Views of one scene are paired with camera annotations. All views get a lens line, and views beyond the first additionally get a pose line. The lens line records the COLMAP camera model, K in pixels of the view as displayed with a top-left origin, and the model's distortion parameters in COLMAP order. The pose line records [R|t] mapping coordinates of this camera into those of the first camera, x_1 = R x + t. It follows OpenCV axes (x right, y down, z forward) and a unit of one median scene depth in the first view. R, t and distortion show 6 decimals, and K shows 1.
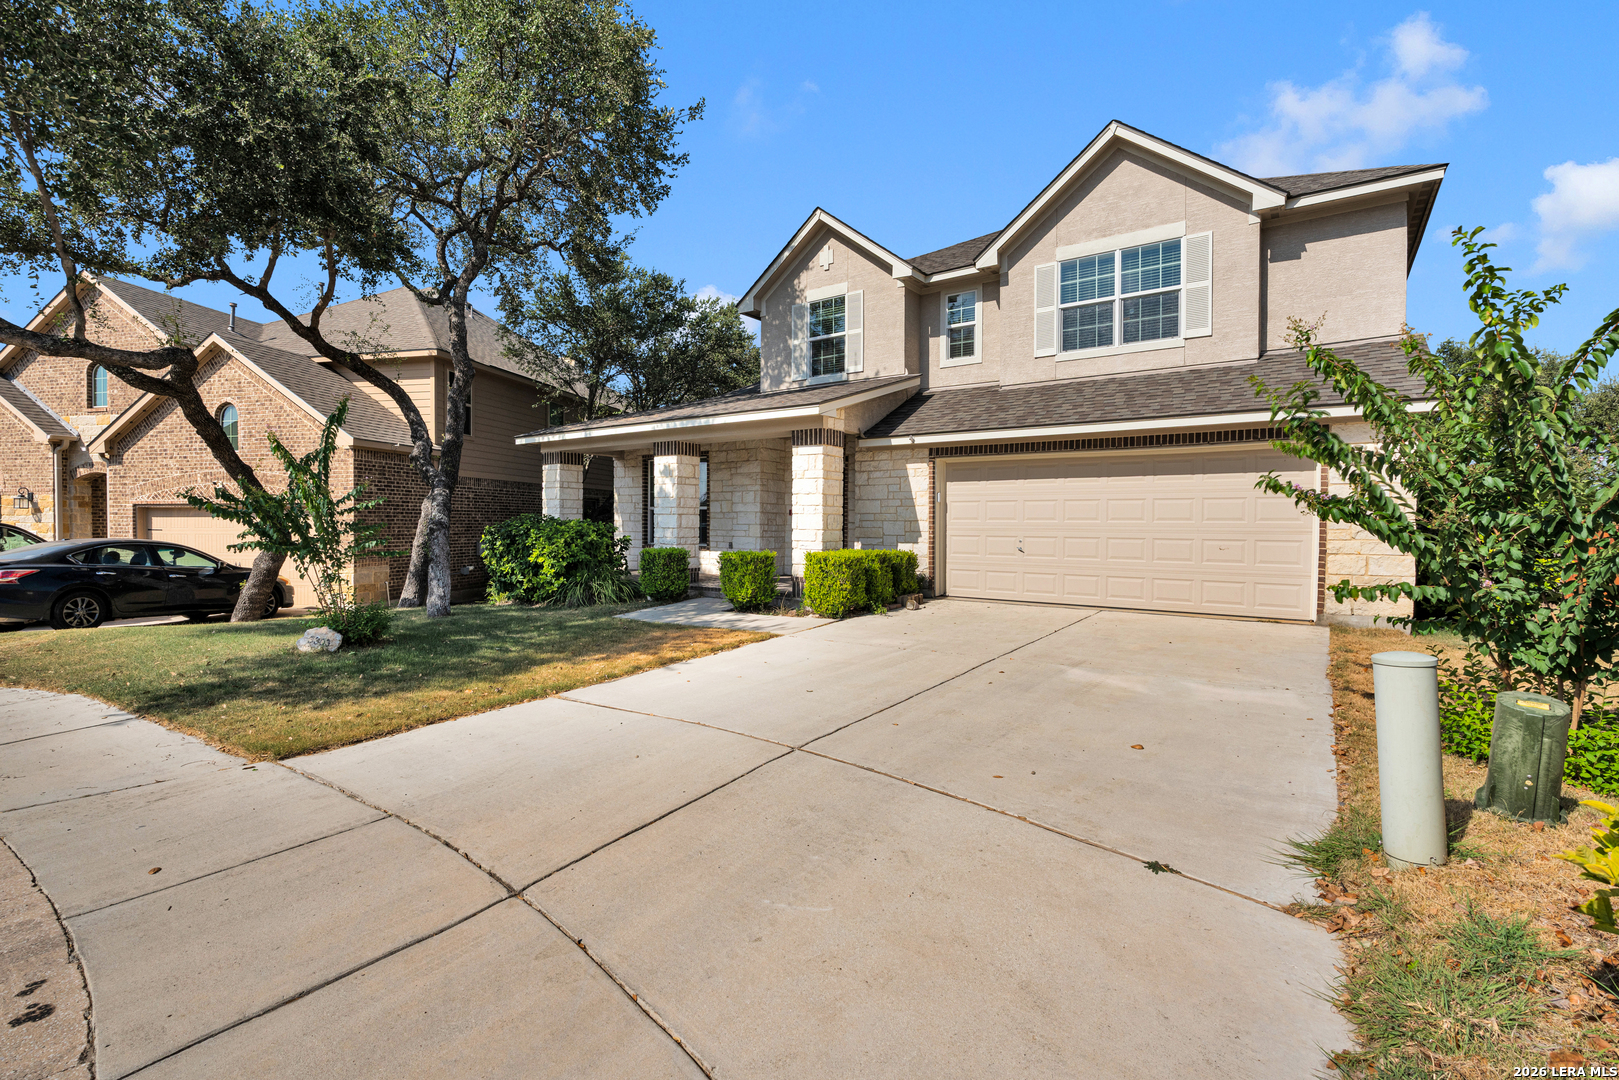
lens RADIAL K [[723.0, 0, 809.5], [0, 723.0, 540.0], [0, 0, 1]] dist [-0.001654, -0.000006]
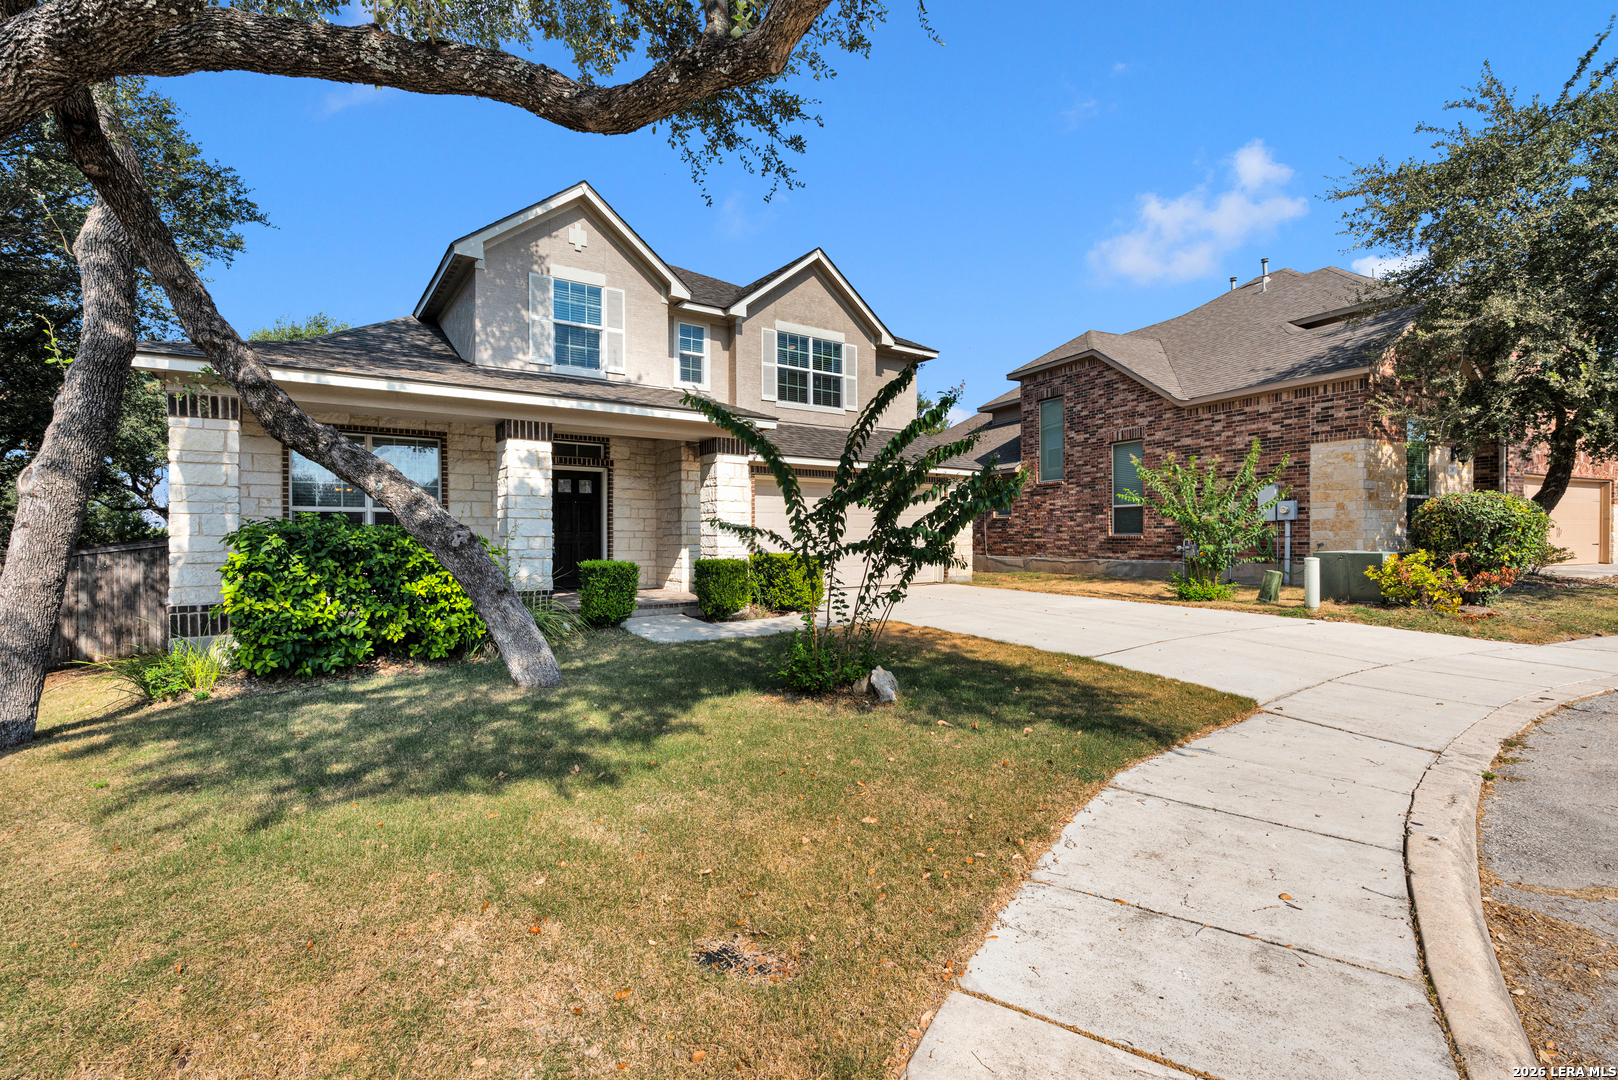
lens RADIAL K [[728.0, 0, 809.0], [0, 728.0, 540.0], [0, 0, 1]] dist [0.002479, 0.000233]
pose [[0.322639, -0.010800, 0.946460, -0.870864], [0.032236, 0.999480, 0.000416, -0.005543], [-0.945973, 0.030375, 0.322819, 0.522695]]
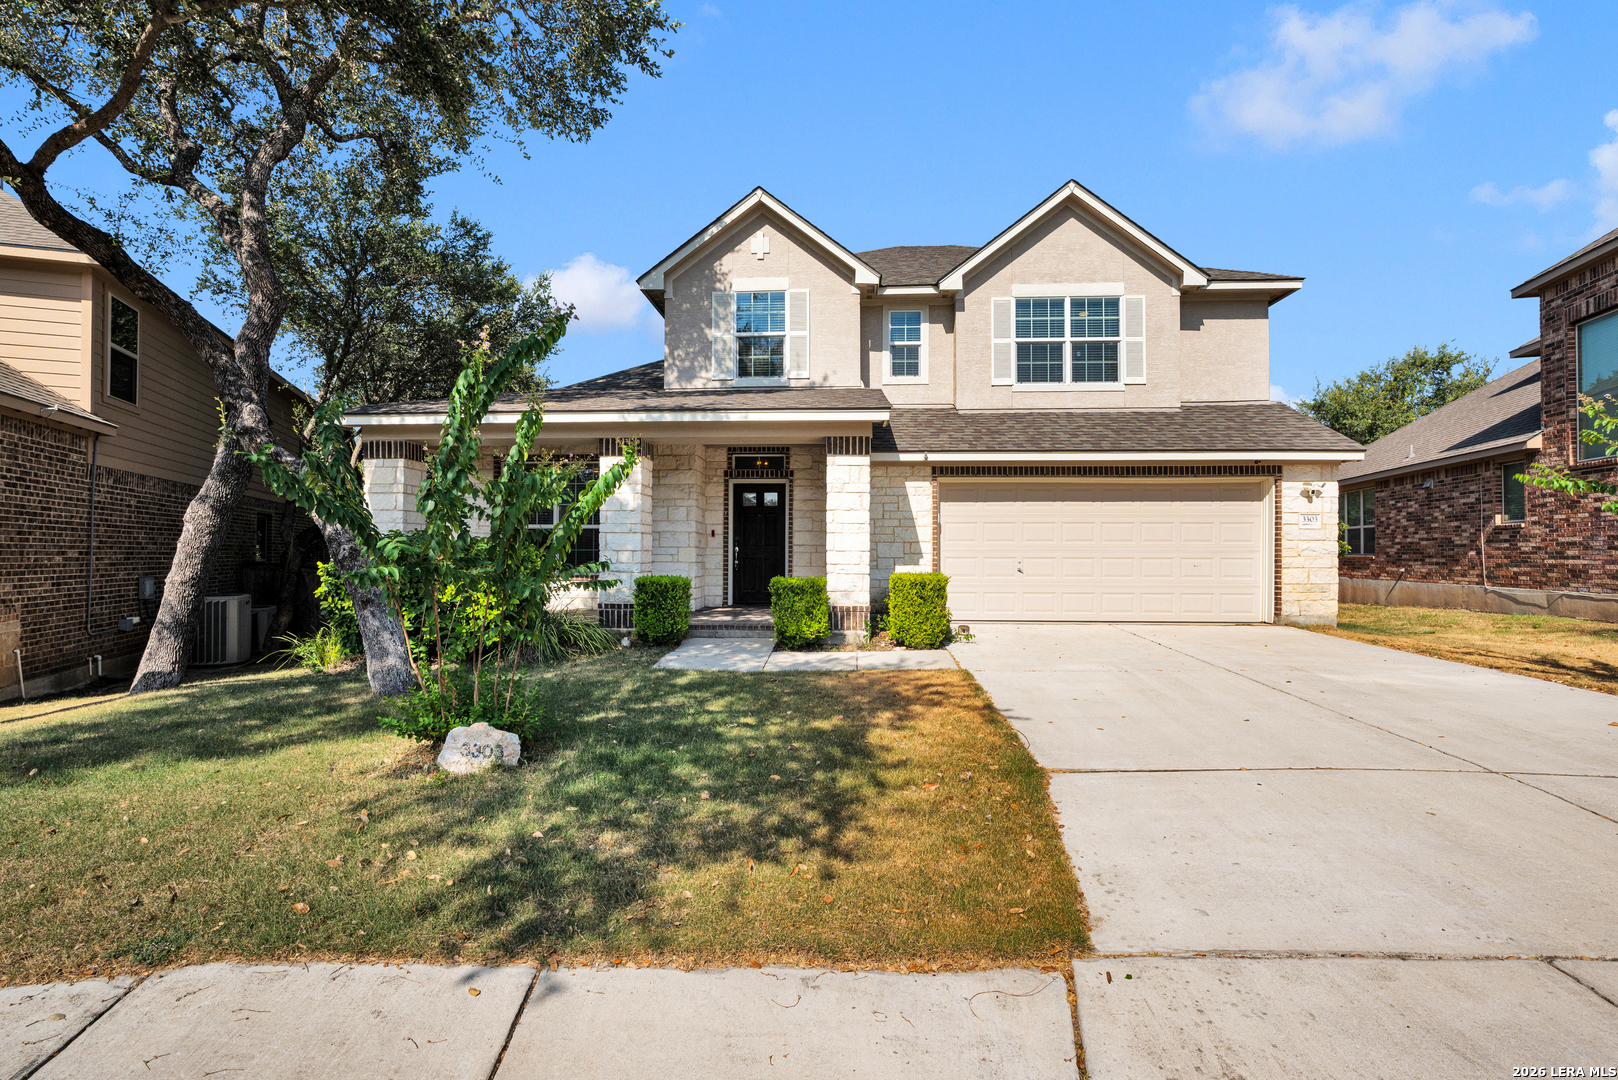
lens RADIAL K [[751.9, 0, 809.0], [0, 751.9, 540.0], [0, 0, 1]] dist [-0.001047, -0.000116]
pose [[0.844823, 0.006014, 0.535012, -0.484918], [0.015795, 0.999221, -0.036174, 0.003542], [-0.534813, 0.039011, 0.844070, 0.243600]]
